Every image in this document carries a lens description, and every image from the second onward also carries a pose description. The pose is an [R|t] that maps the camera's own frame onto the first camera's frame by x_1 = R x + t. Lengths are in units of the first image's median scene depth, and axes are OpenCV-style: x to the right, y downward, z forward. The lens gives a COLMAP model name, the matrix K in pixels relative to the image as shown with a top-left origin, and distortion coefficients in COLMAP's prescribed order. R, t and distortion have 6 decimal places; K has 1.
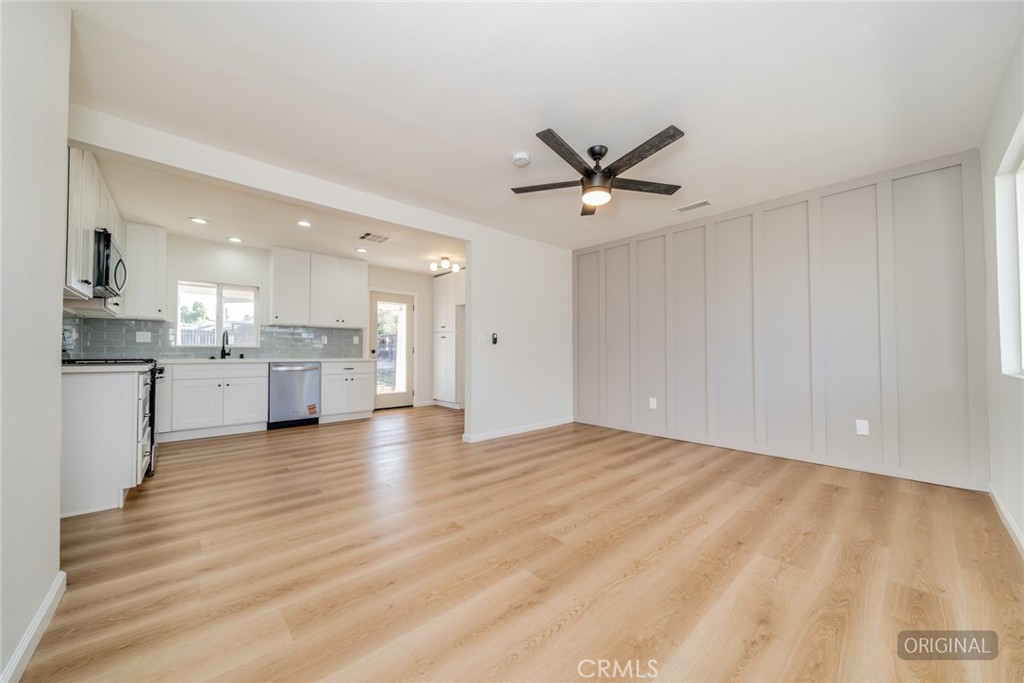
lens RADIAL K [[367.6, 0, 511.9], [0, 367.6, 346.6], [0, 0, 1]] dist [-0.002209, -0.000141]
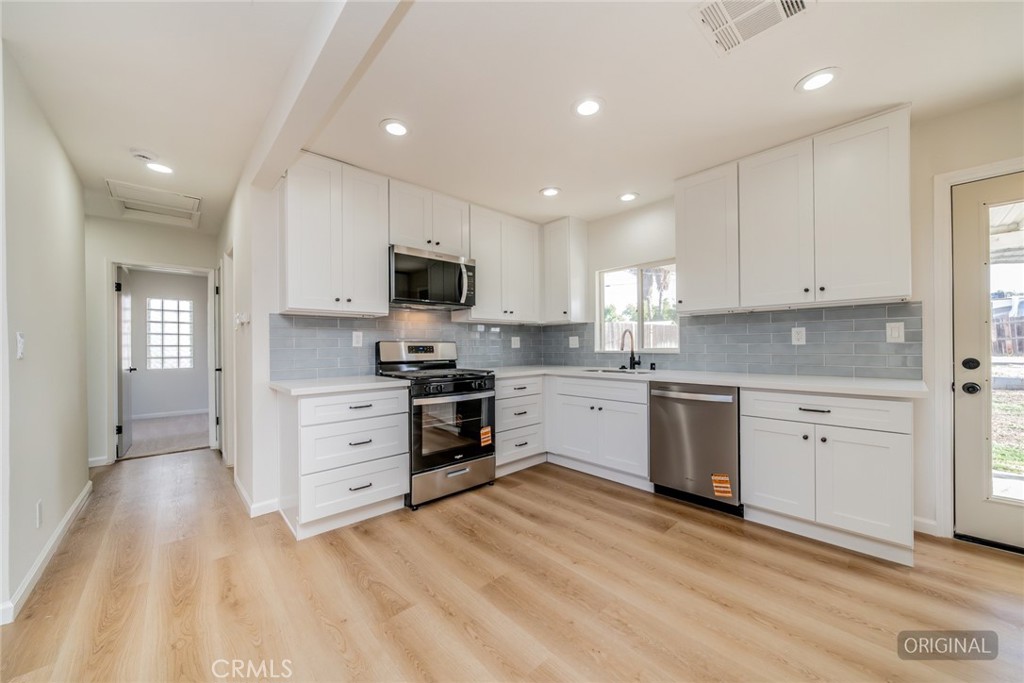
lens RADIAL K [[367.6, 0, 511.9], [0, 367.6, 346.6], [0, 0, 1]] dist [-0.002209, -0.000141]
pose [[0.008177, -0.000221, -0.999967, -0.063586], [0.025961, 0.999663, -0.000008, -0.016401], [0.999629, -0.025961, 0.008180, 0.719948]]
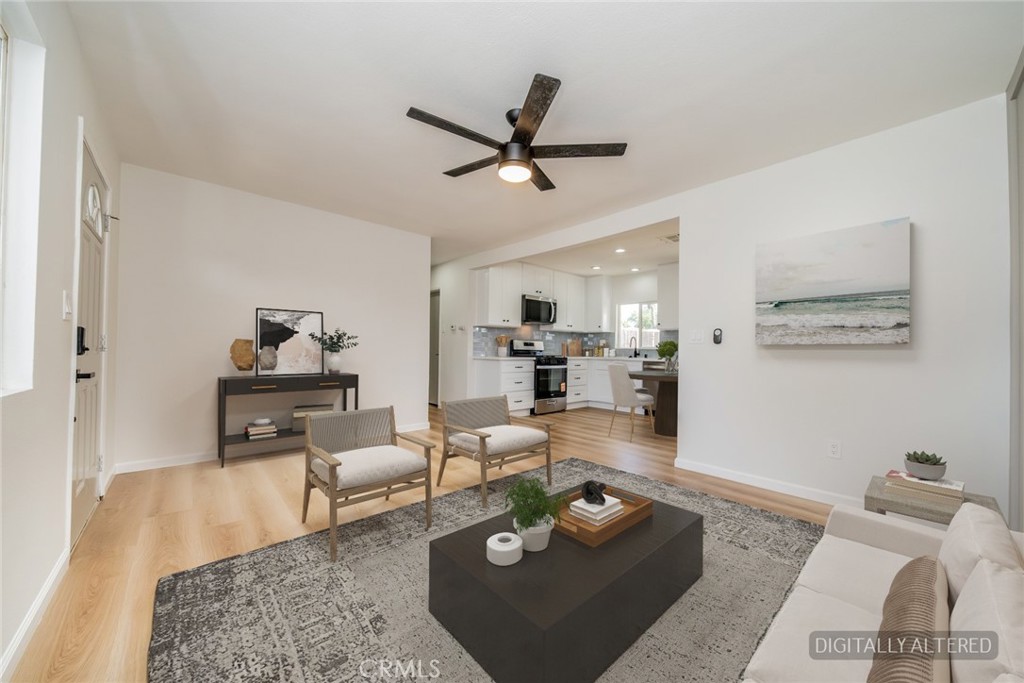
lens RADIAL K [[367.6, 0, 511.9], [0, 367.6, 346.6], [0, 0, 1]] dist [-0.002209, -0.000141]
pose [[-0.001662, -0.007201, -0.999973, 0.560588], [0.002022, 0.999972, -0.007205, 0.001239], [0.999997, -0.002034, -0.001647, 0.512292]]
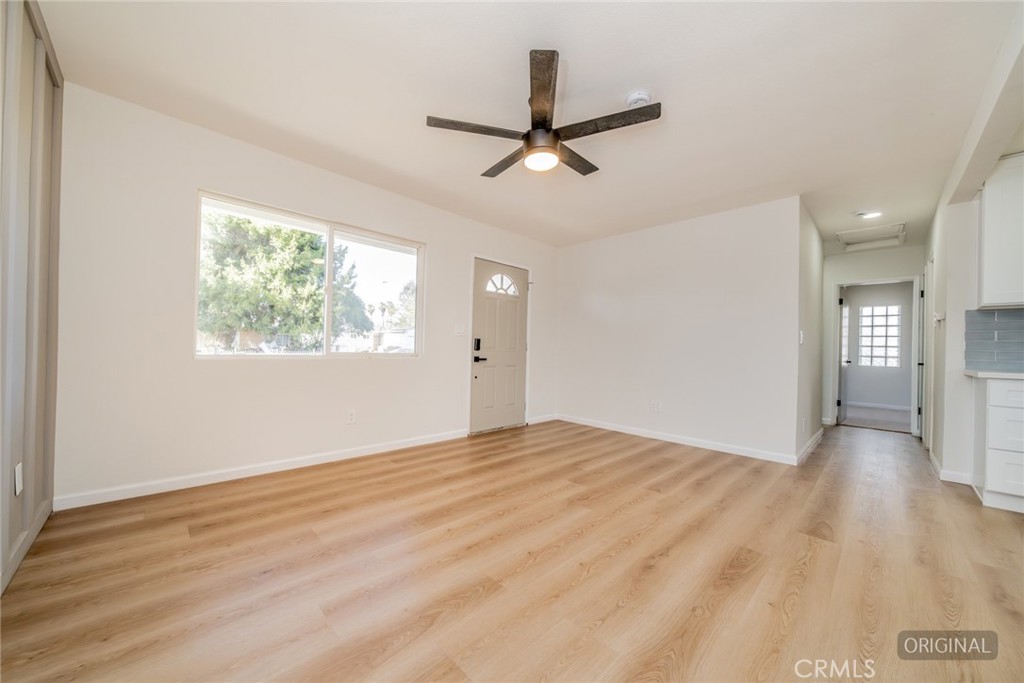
lens RADIAL K [[372.3, 0, 515.1], [0, 372.3, 347.4], [0, 0, 1]] dist [-0.001317, -0.000114]
pose [[-0.998415, -0.022391, -0.051637, 0.165895], [-0.021253, 0.999522, -0.022472, 0.016471], [0.052115, -0.021339, -0.998413, 0.938523]]
